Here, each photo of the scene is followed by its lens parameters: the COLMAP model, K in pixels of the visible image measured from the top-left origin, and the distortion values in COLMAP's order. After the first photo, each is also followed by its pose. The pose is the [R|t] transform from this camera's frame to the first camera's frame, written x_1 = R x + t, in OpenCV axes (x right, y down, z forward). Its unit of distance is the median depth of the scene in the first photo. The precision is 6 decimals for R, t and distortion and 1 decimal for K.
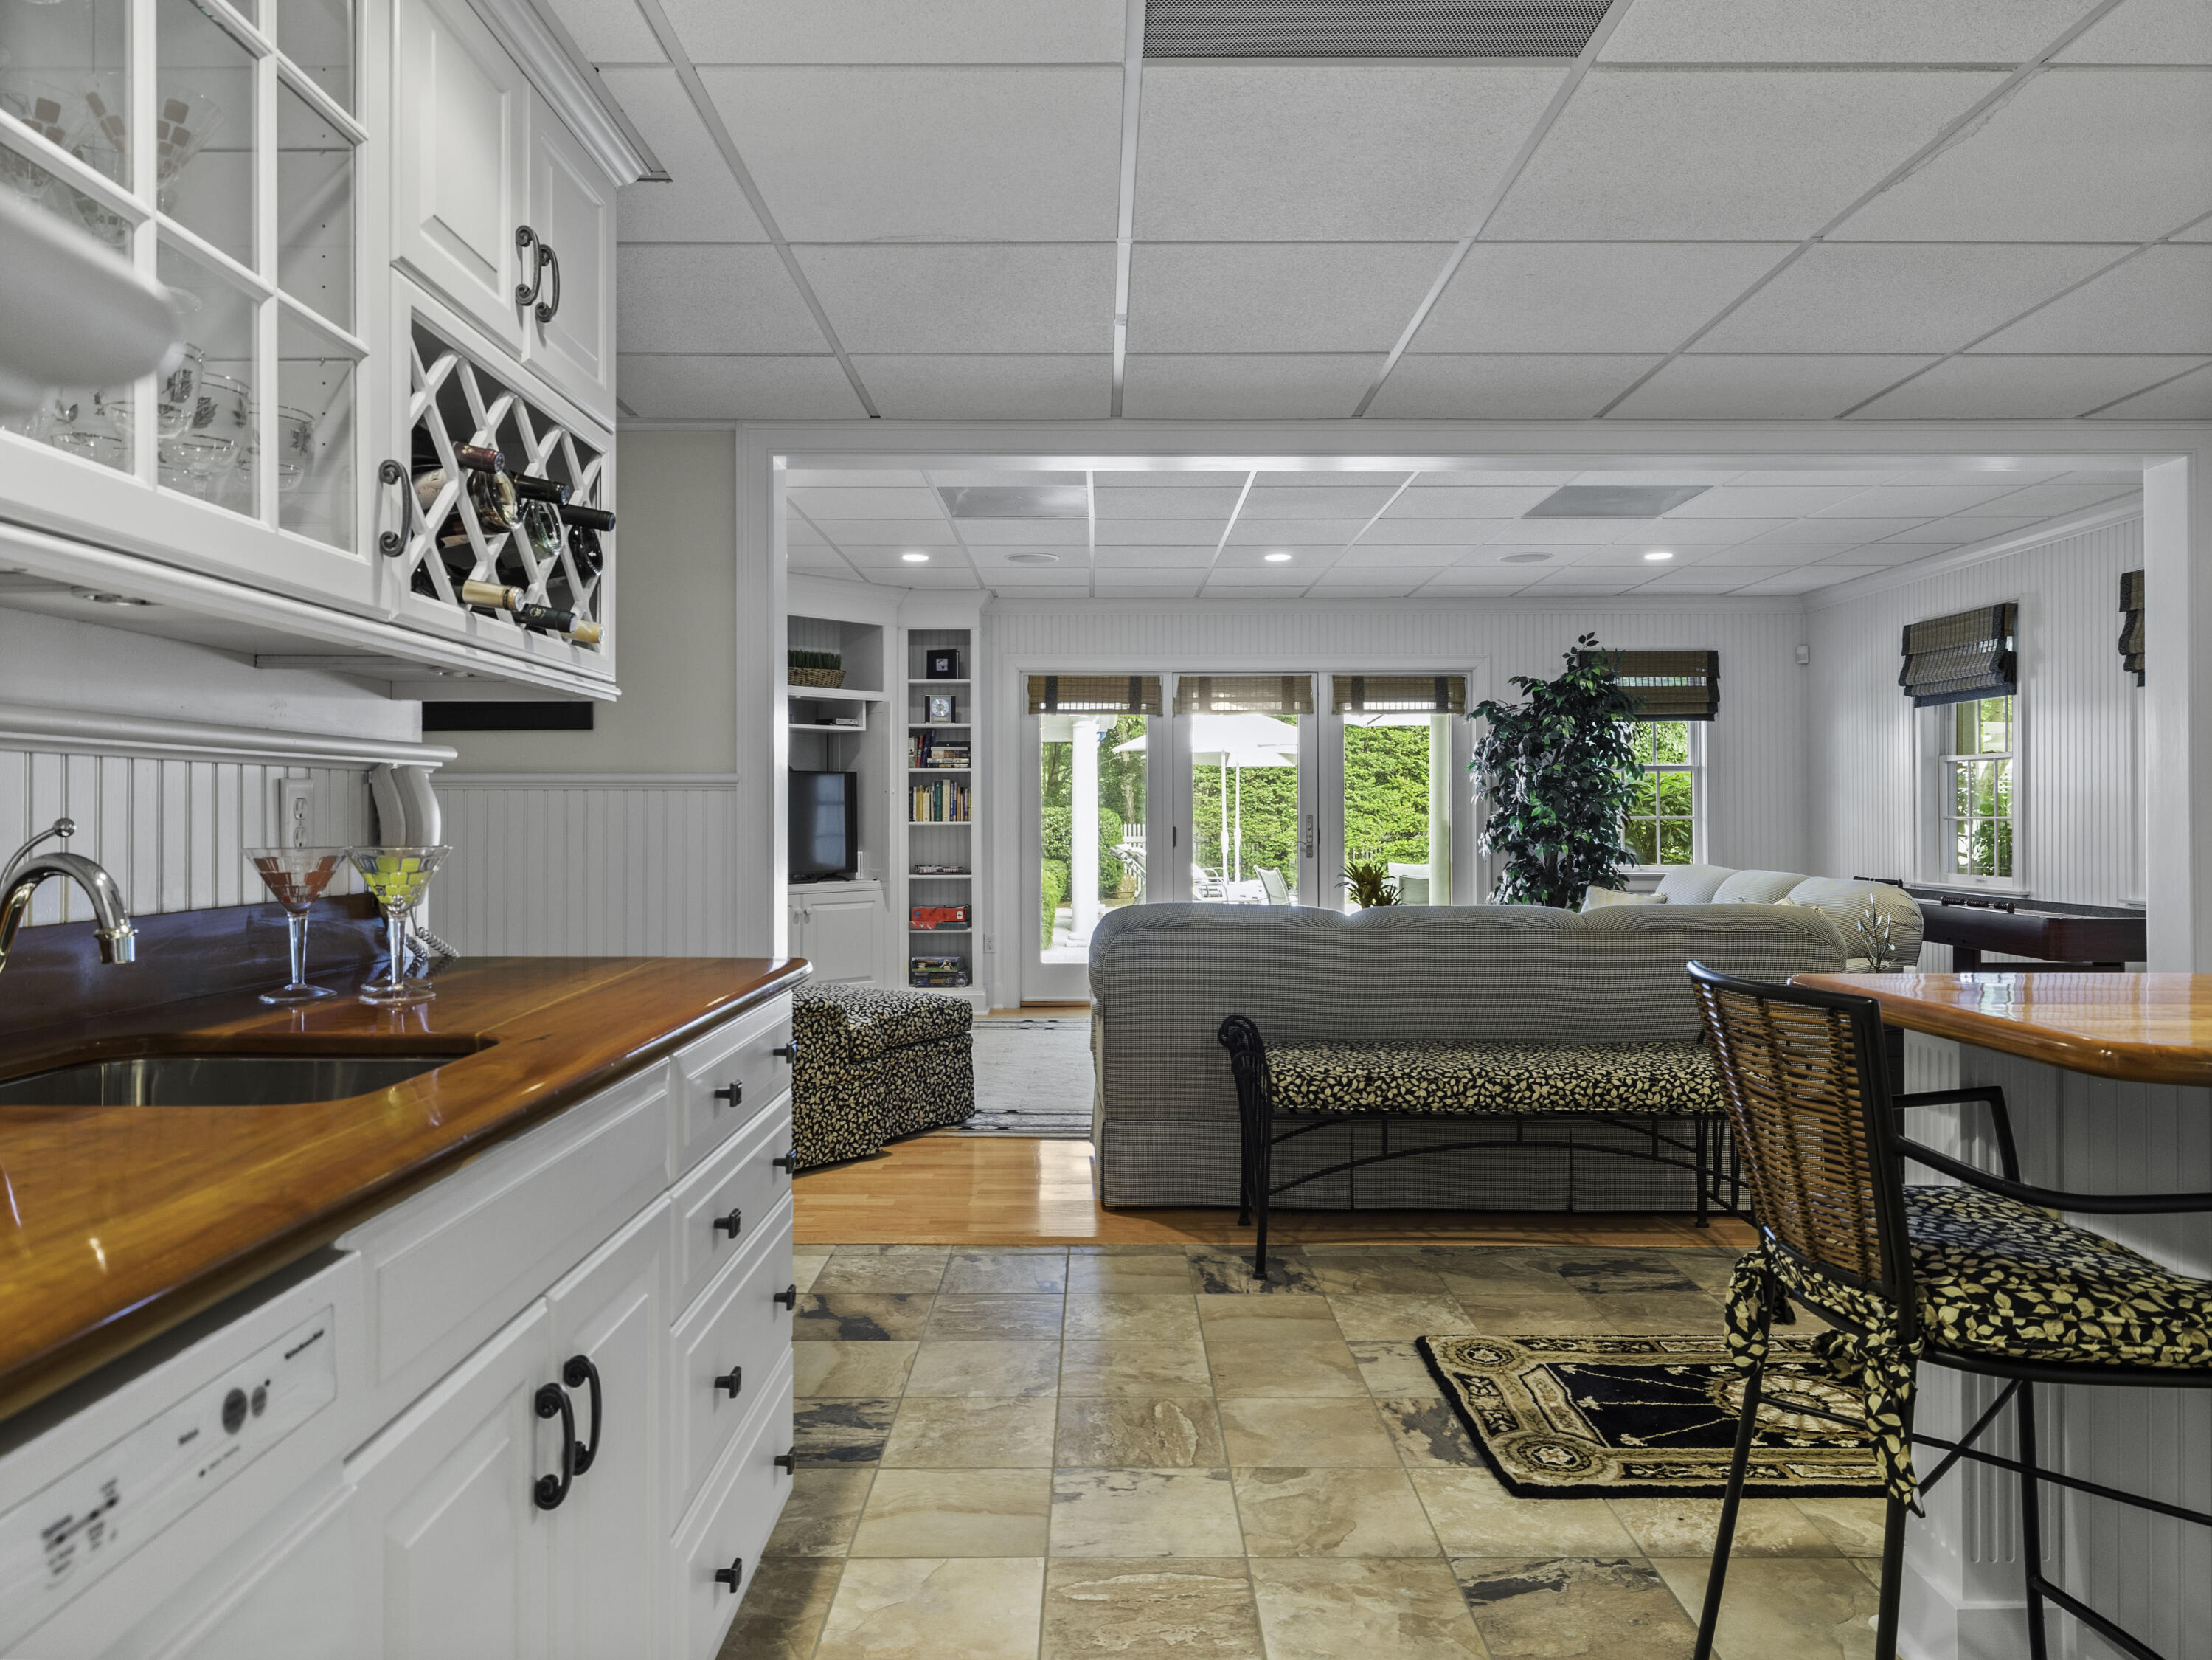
lens RADIAL K [[1427.6, 0, 1100.7], [0, 1427.6, 822.0], [0, 0, 1]] dist [-0.005097, -0.000898]
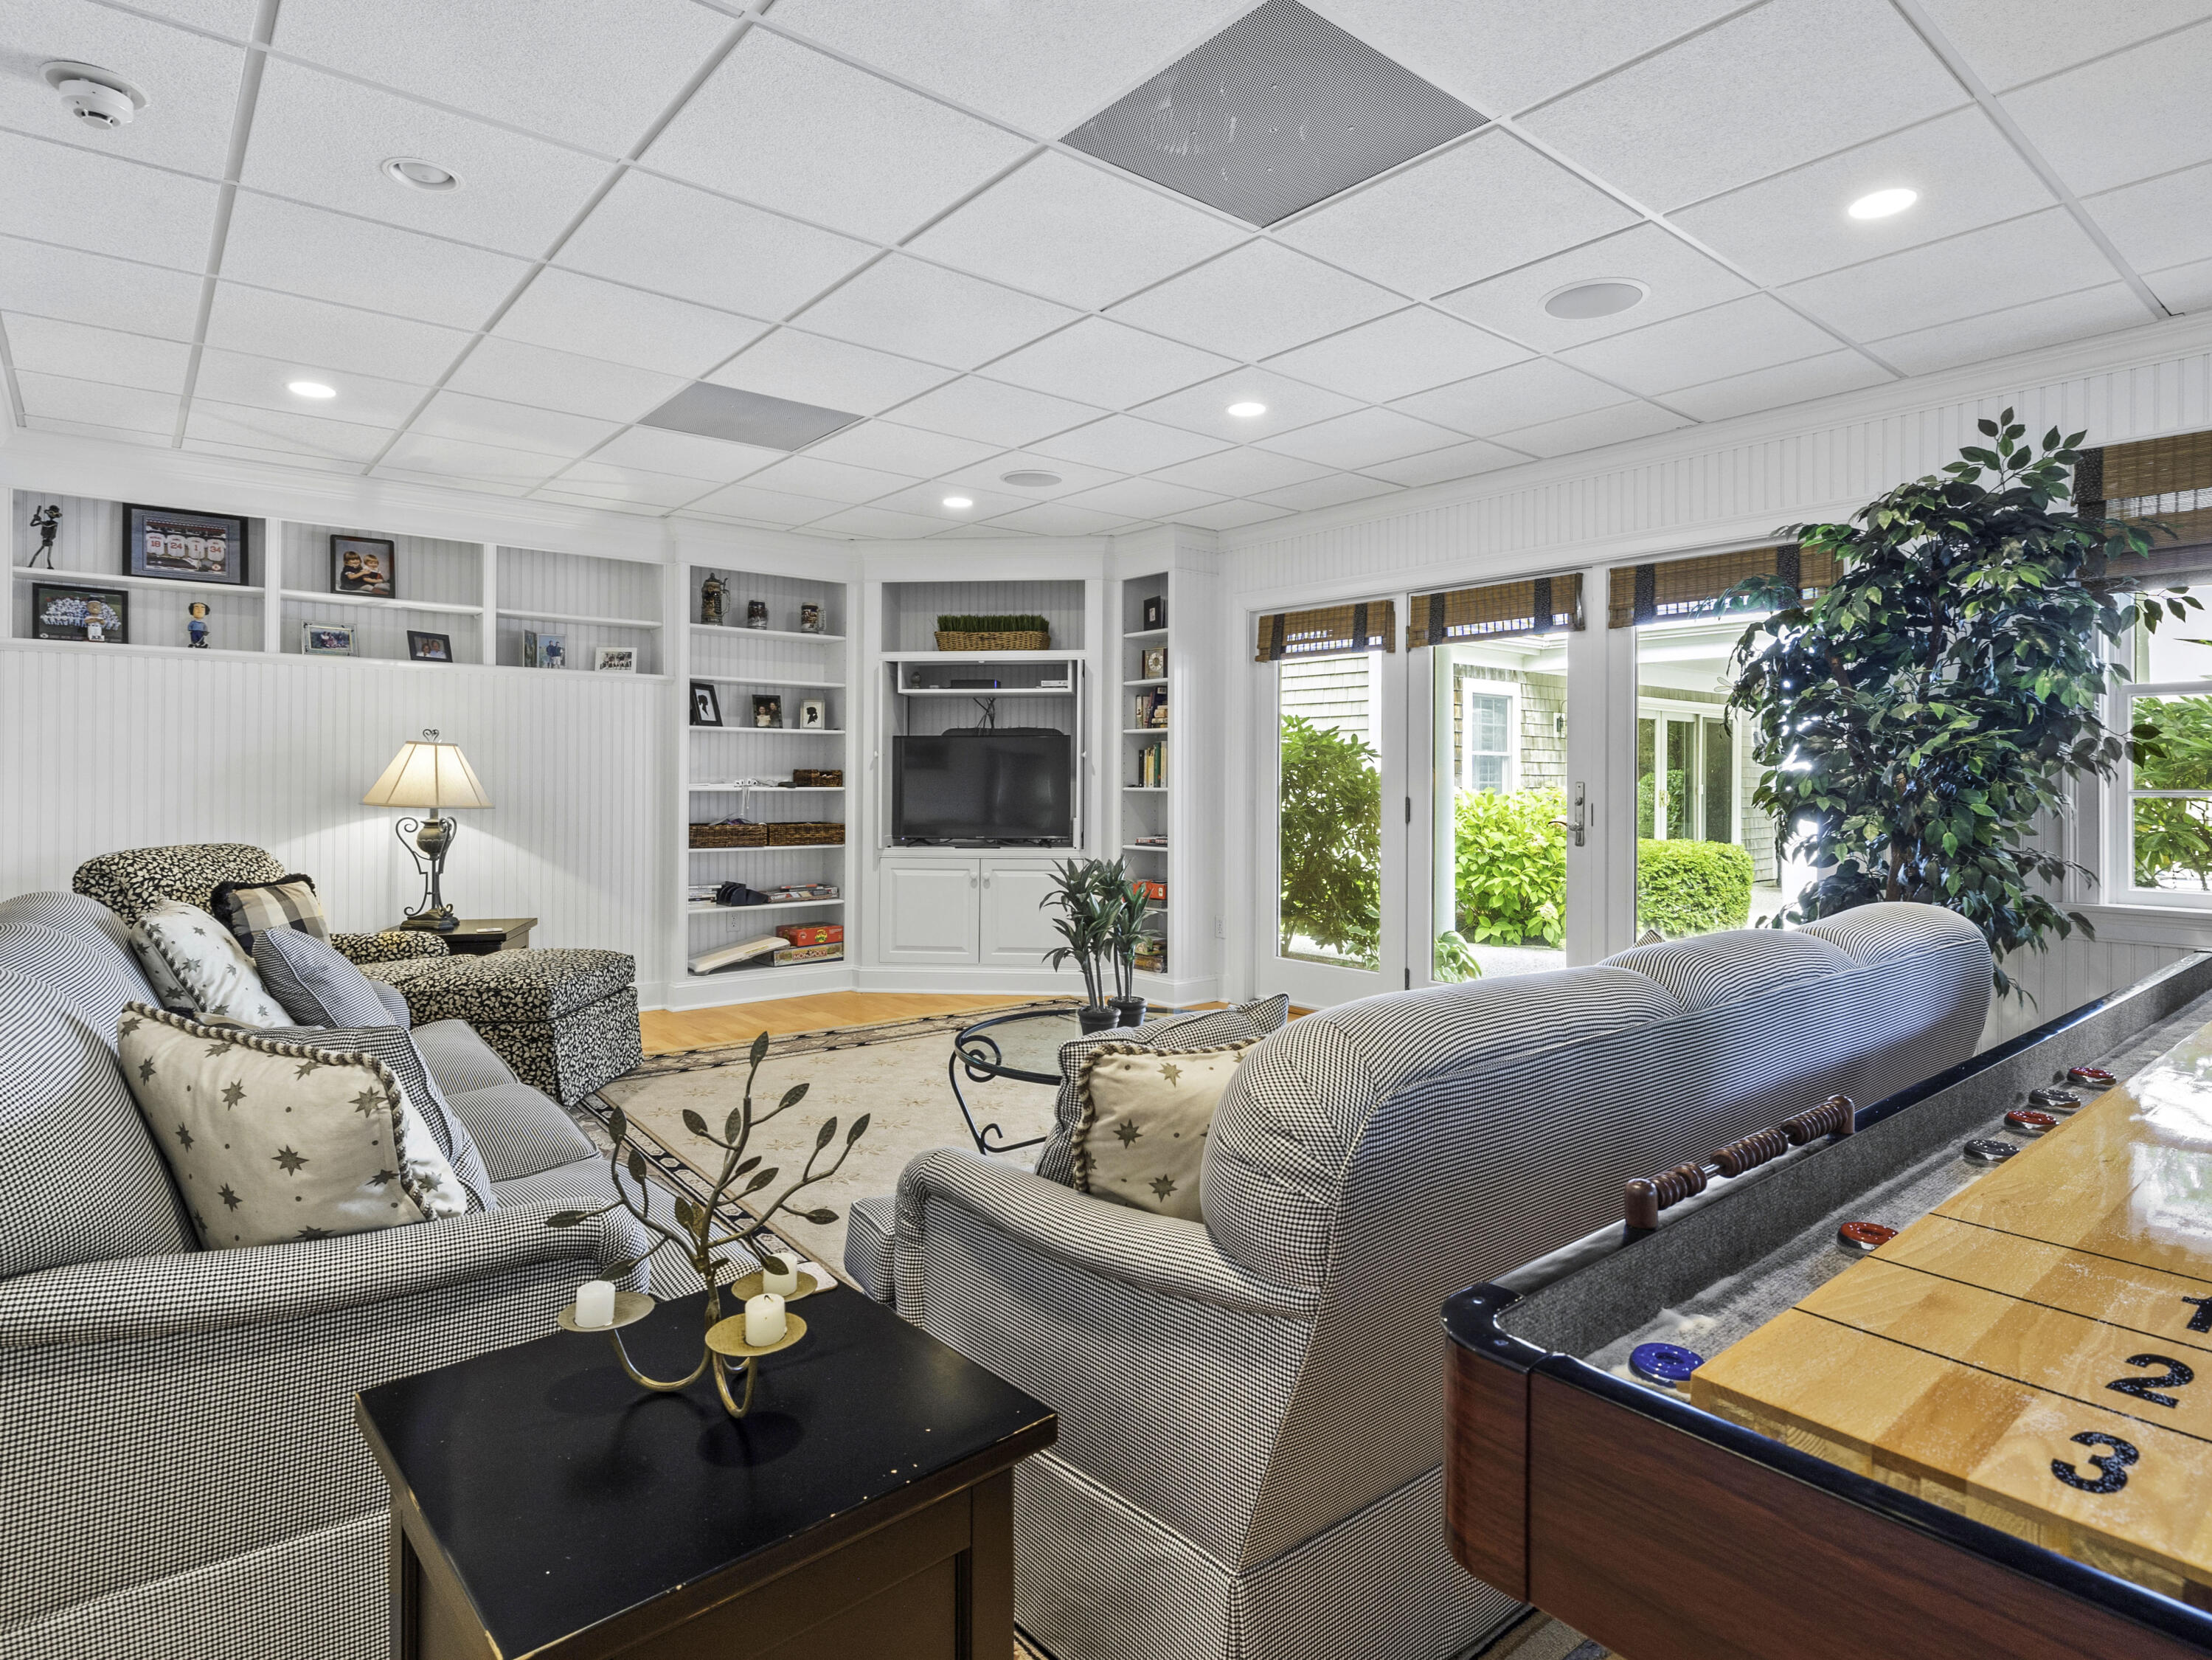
lens RADIAL K [[1184.2, 0, 1040.1], [0, 1184.2, 771.8], [0, 0, 1]] dist [-0.002468, -0.001486]
pose [[0.634301, -0.000998, -0.773086, 0.423033], [-0.007087, 0.999950, -0.007105, -0.004289], [0.773054, 0.009985, 0.634262, 0.466418]]
